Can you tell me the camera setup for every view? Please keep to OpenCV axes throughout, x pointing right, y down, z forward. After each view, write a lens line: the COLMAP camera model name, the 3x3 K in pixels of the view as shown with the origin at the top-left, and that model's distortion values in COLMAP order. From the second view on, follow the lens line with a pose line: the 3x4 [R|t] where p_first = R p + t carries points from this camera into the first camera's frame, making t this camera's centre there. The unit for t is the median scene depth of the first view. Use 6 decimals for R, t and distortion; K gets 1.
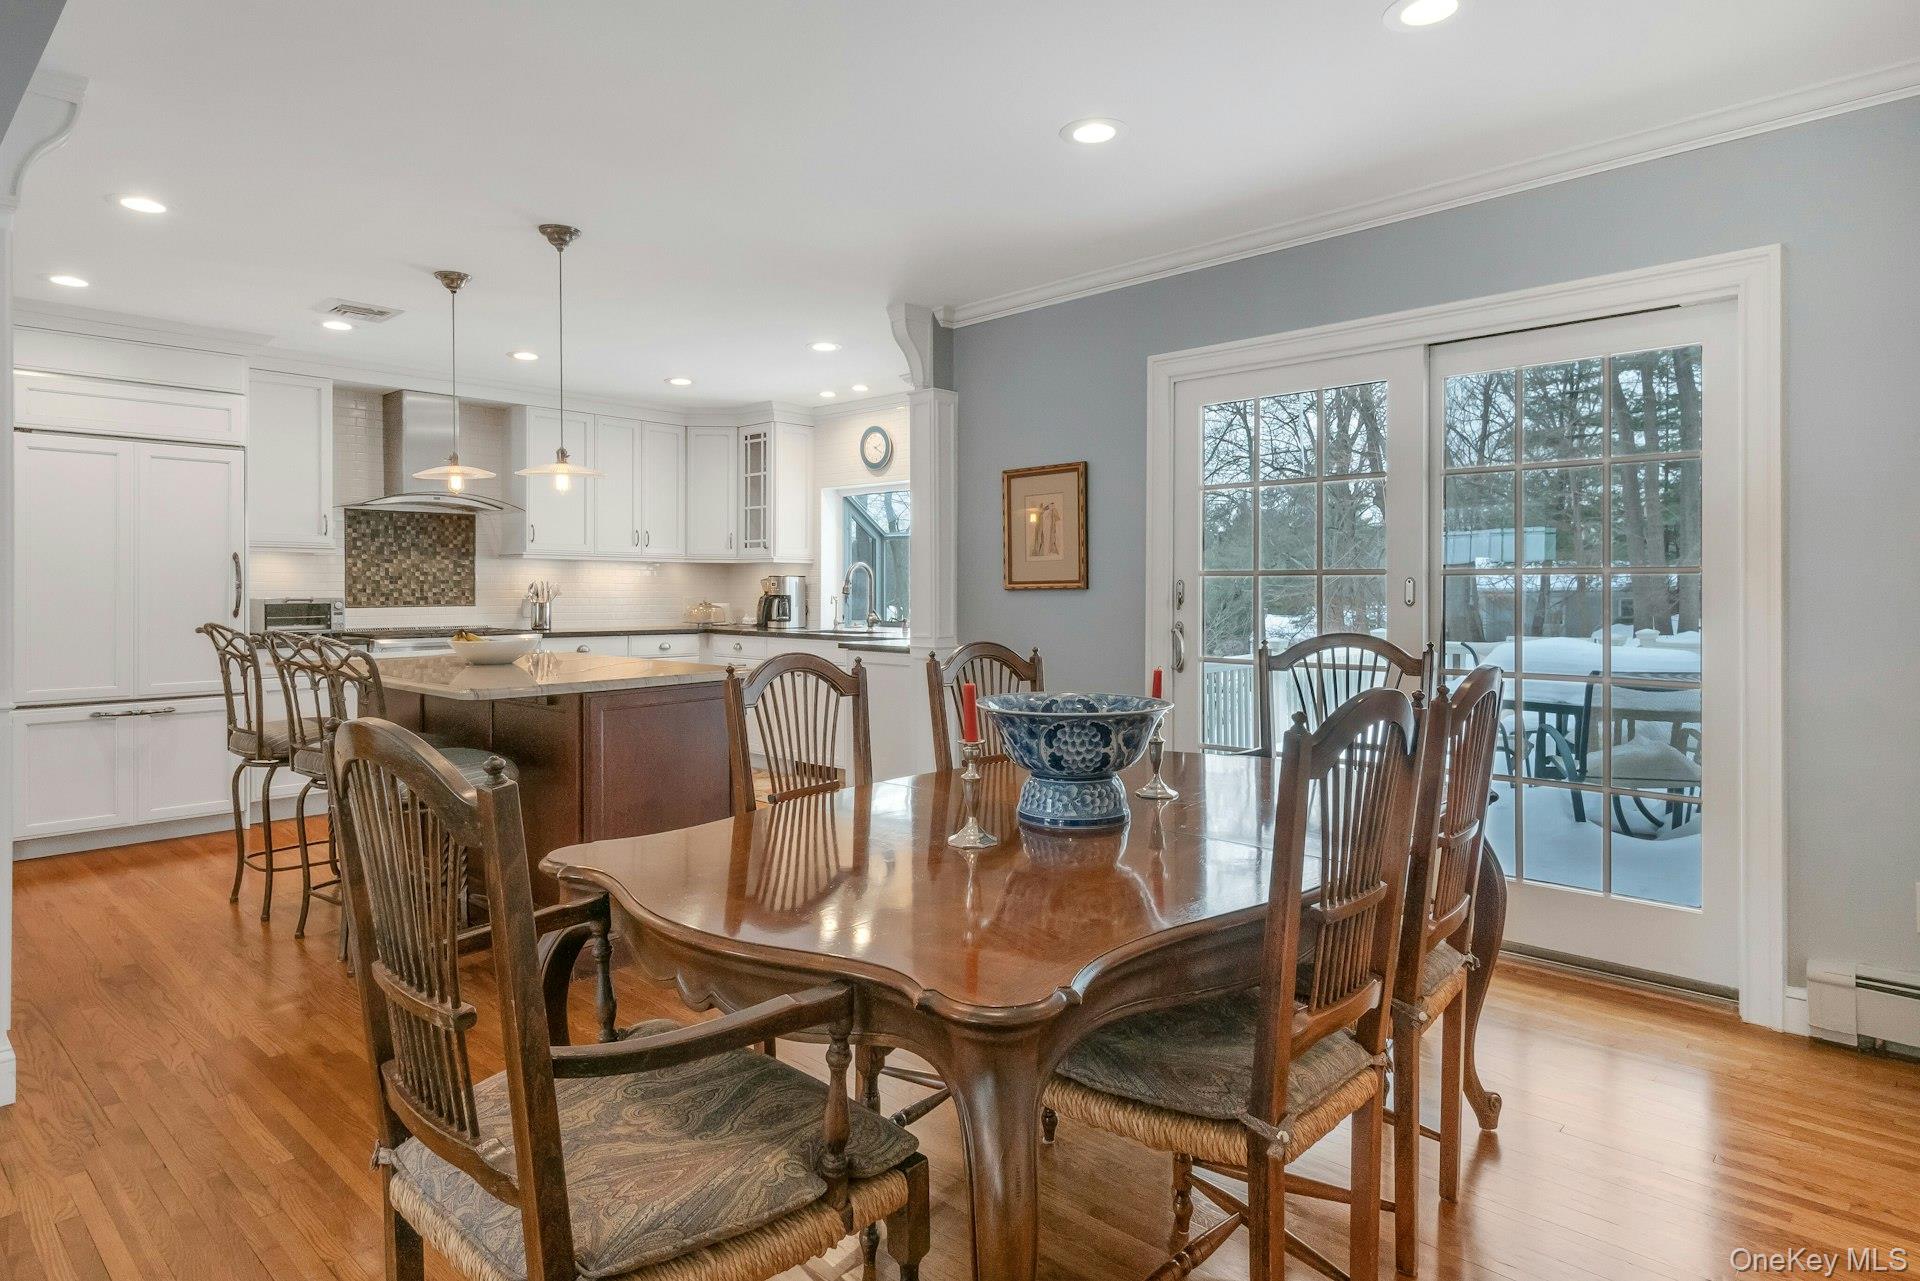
lens RADIAL K [[1053.6, 0, 956.8], [0, 1053.6, 580.8], [0, 0, 1]] dist [-0.003224, -0.001214]
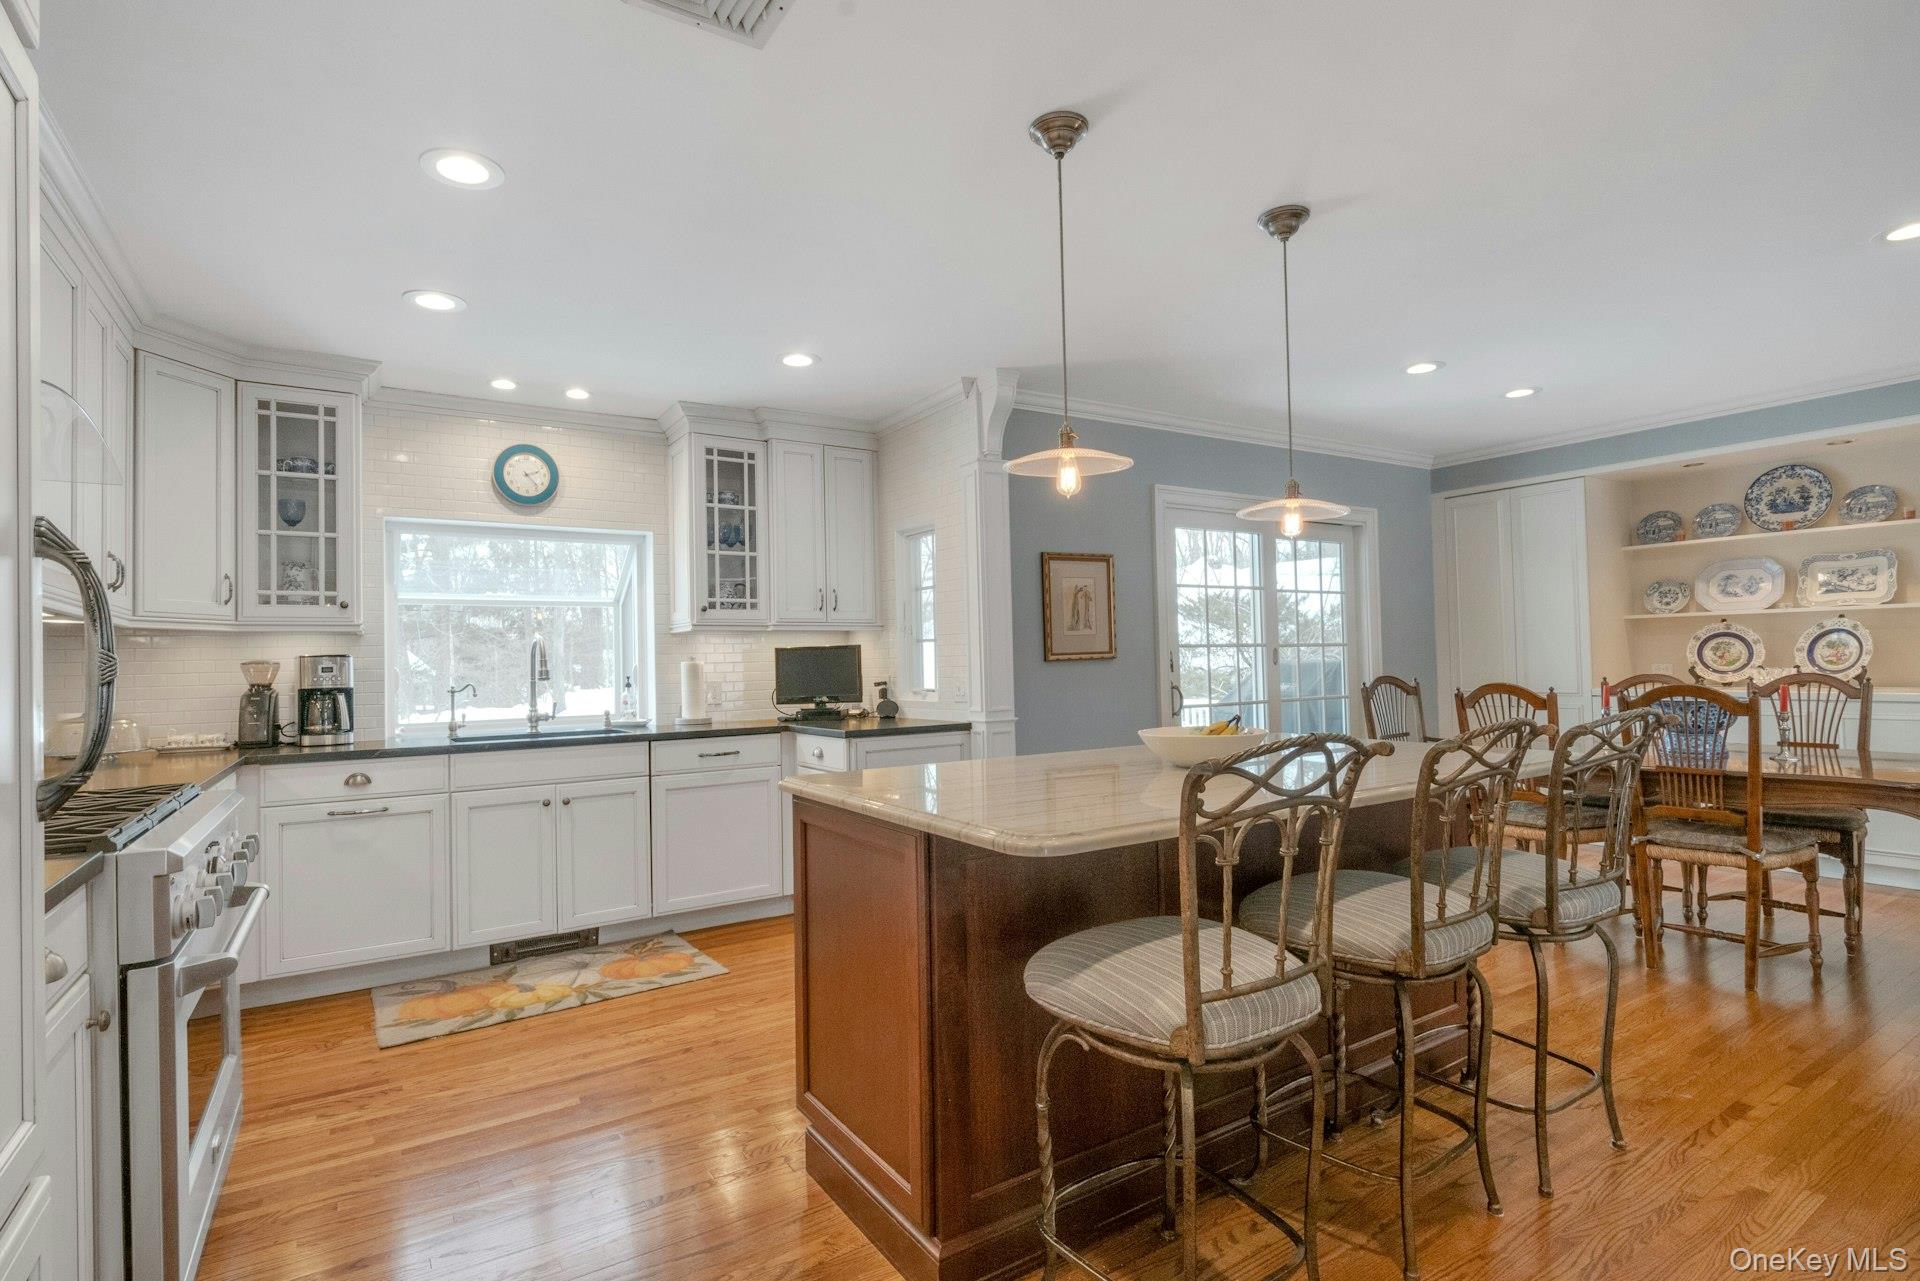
lens RADIAL K [[920.5, 0, 953.8], [0, 920.5, 637.8], [0, 0, 1]] dist [0.001688, -0.009300]
pose [[0.263800, 0.022072, 0.964325, -0.681499], [0.017912, 0.999454, -0.027776, 0.007142], [-0.964411, 0.024600, 0.263260, 0.636926]]
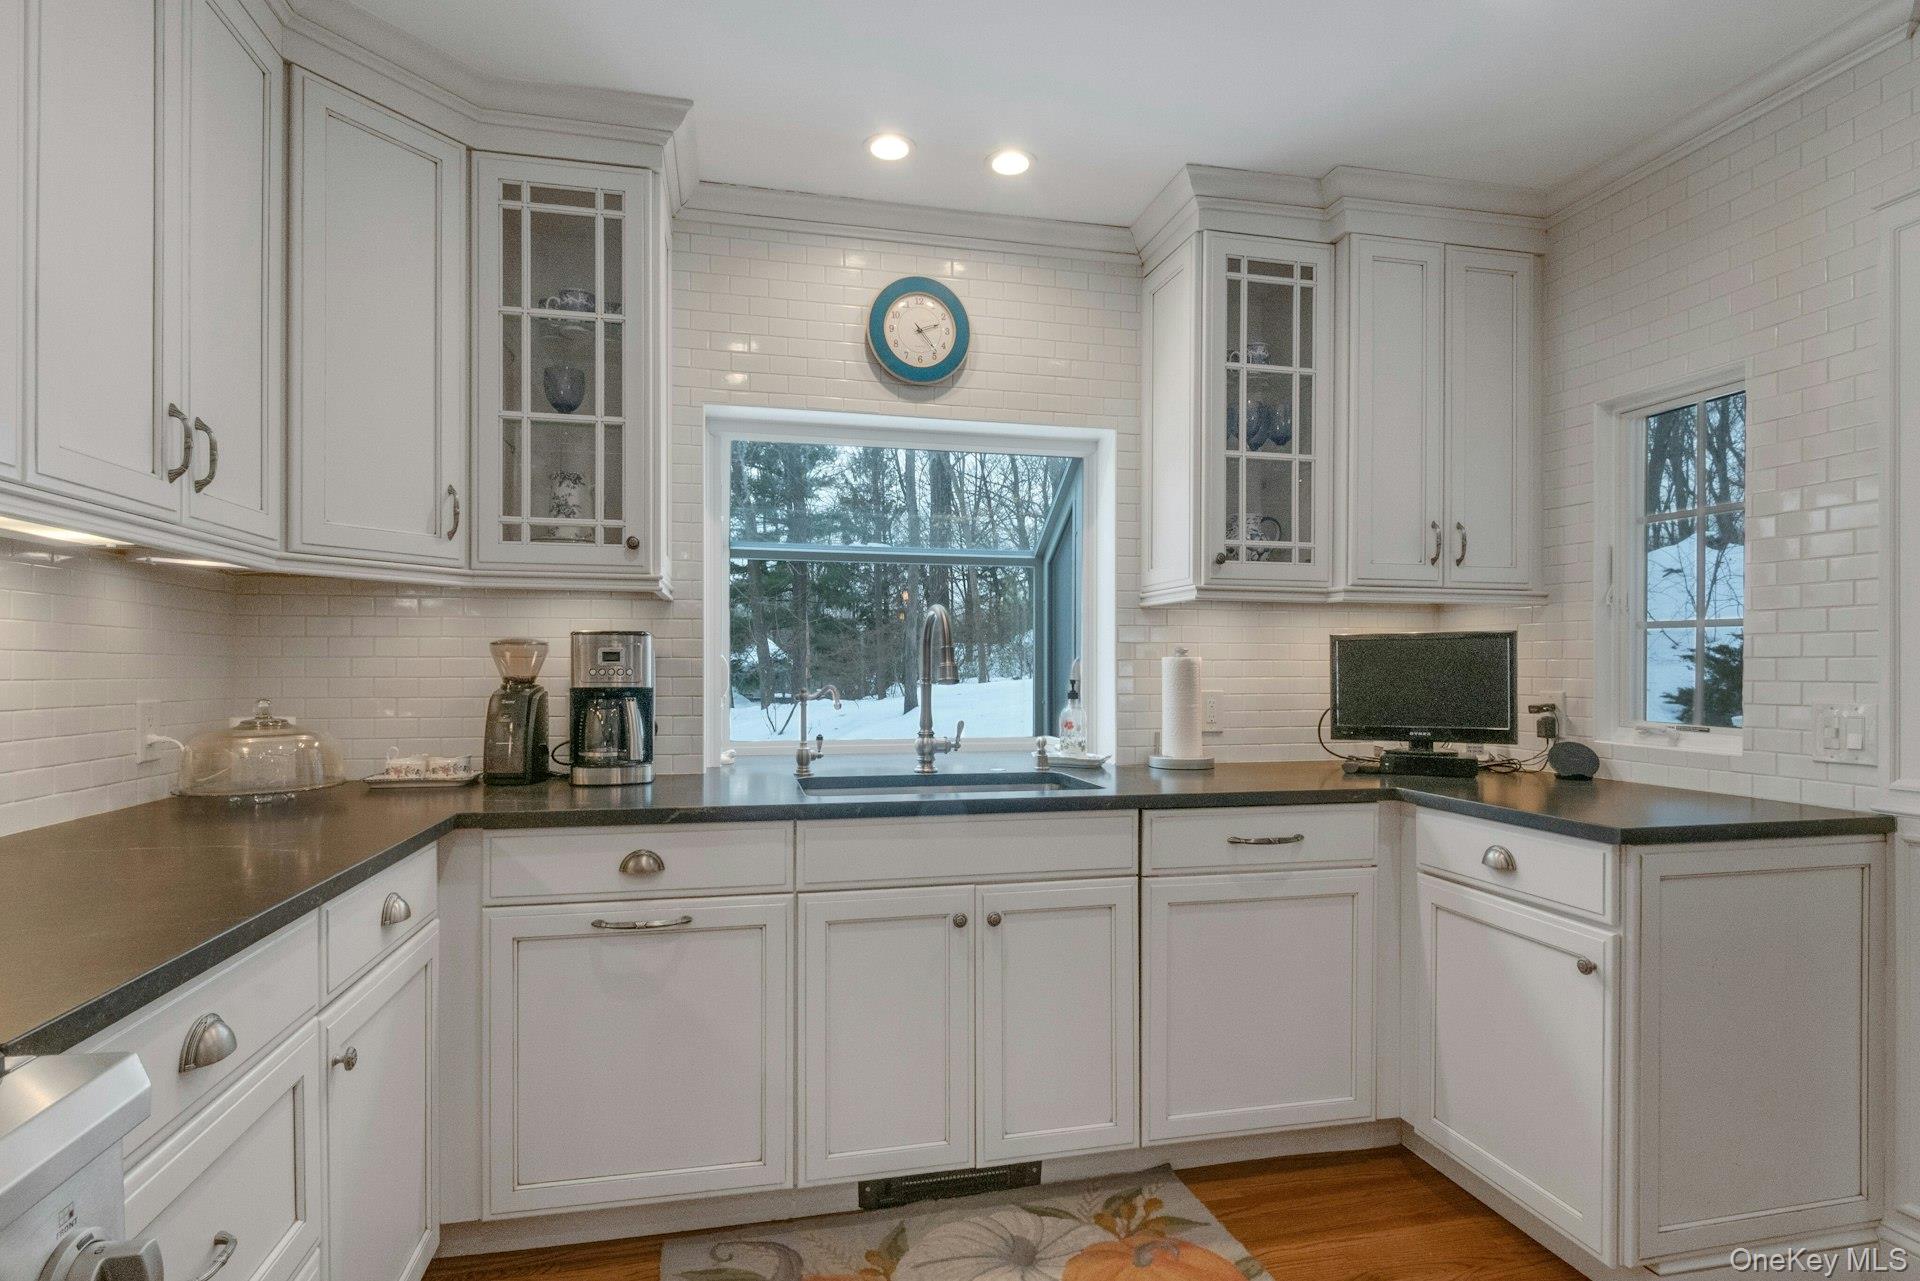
lens RADIAL K [[980.0, 0, 958.7], [0, 980.0, 671.2], [0, 0, 1]] dist [0.001339, -0.000287]
pose [[0.575989, -0.002503, 0.817453, -0.437786], [-0.007444, 0.999938, 0.008307, 0.005479], [-0.817423, -0.010870, 0.575935, 0.867935]]
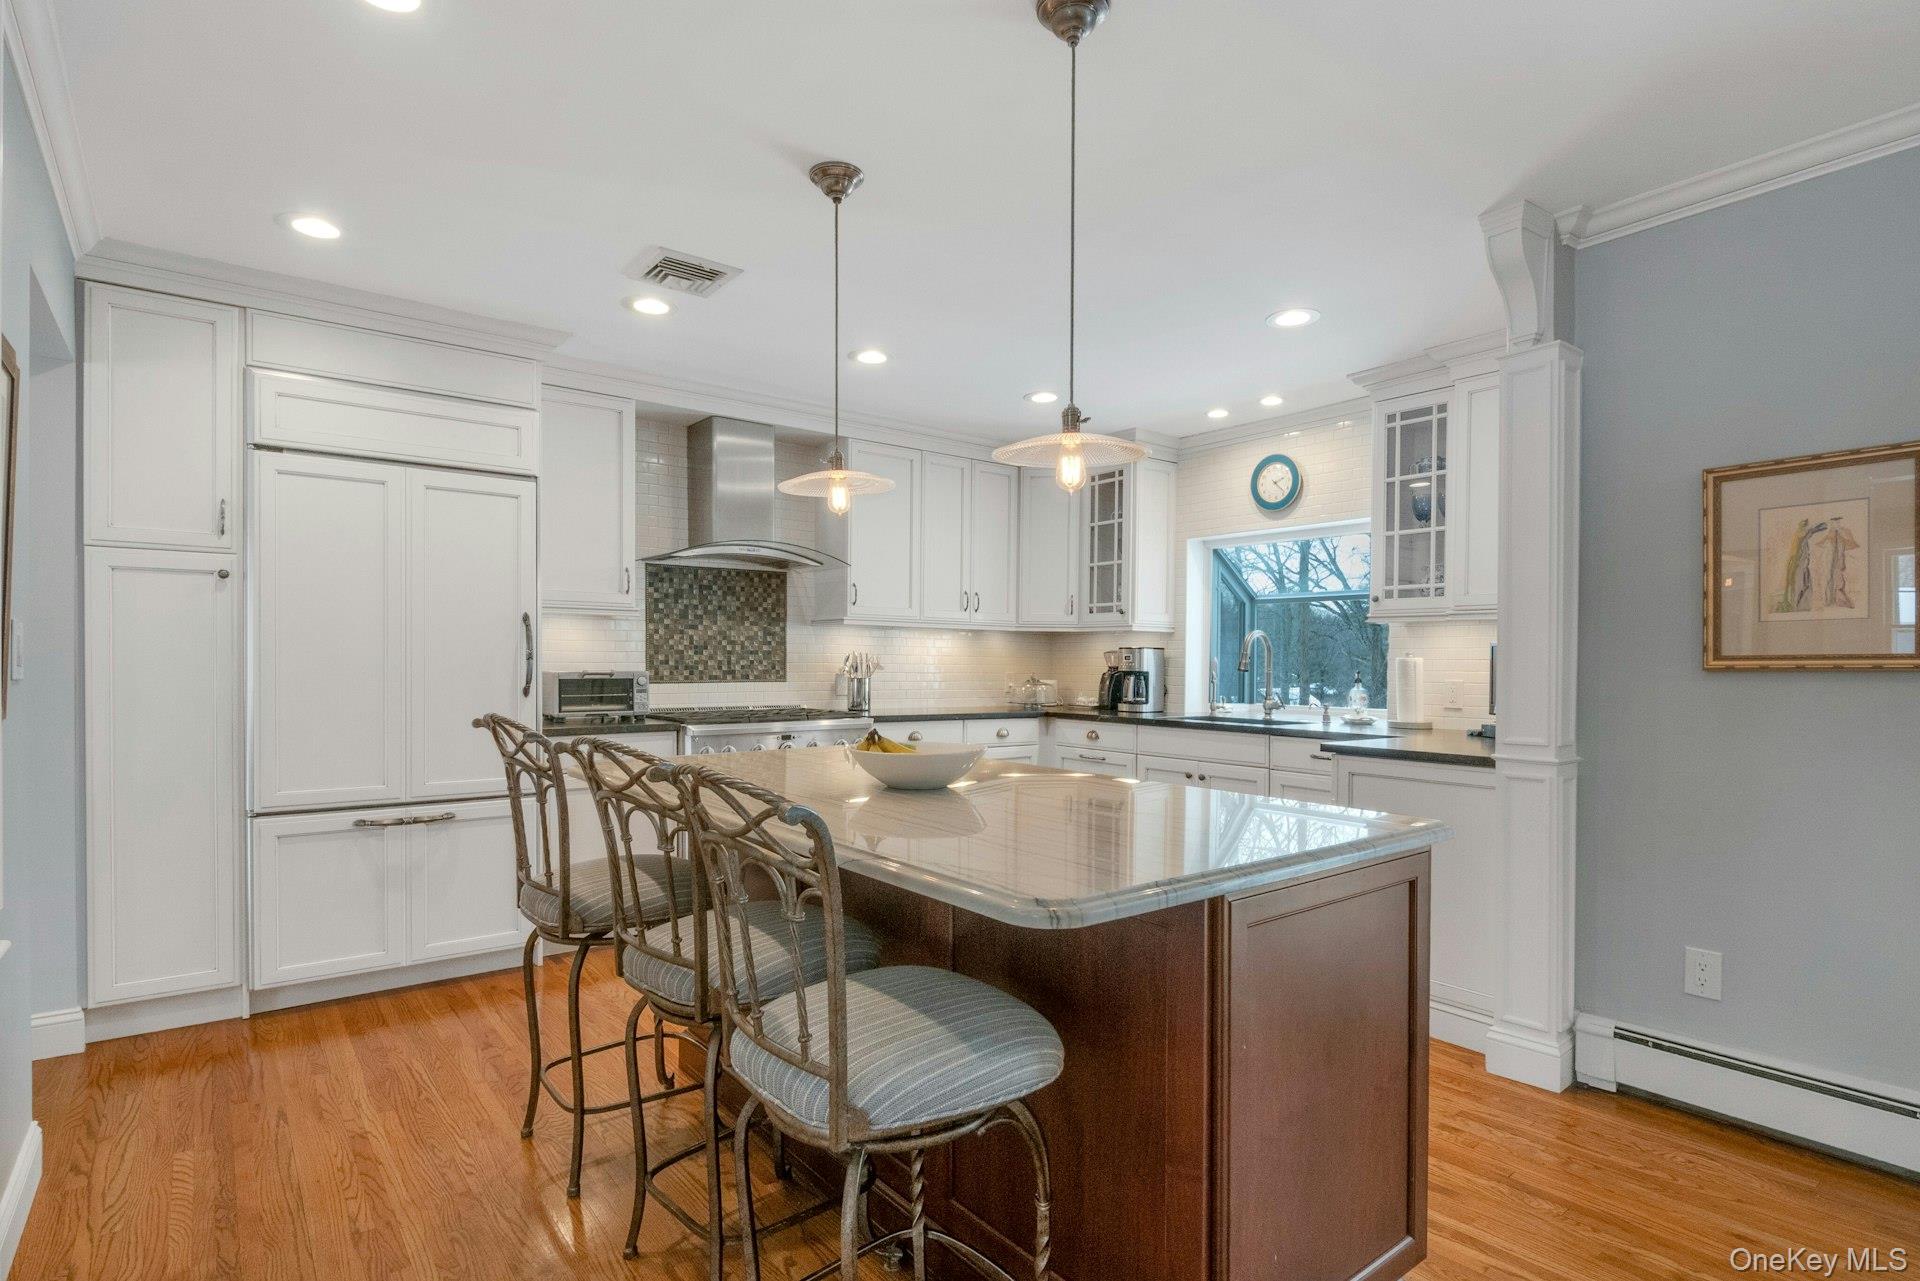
lens RADIAL K [[960.8, 0, 960.9], [0, 960.8, 664.7], [0, 0, 1]] dist [0.000500, -0.000852]
pose [[0.985171, 0.007496, -0.171409, -0.207532], [-0.005773, 0.999928, 0.010549, 0.001694], [0.171475, -0.009403, 0.985144, 0.298196]]
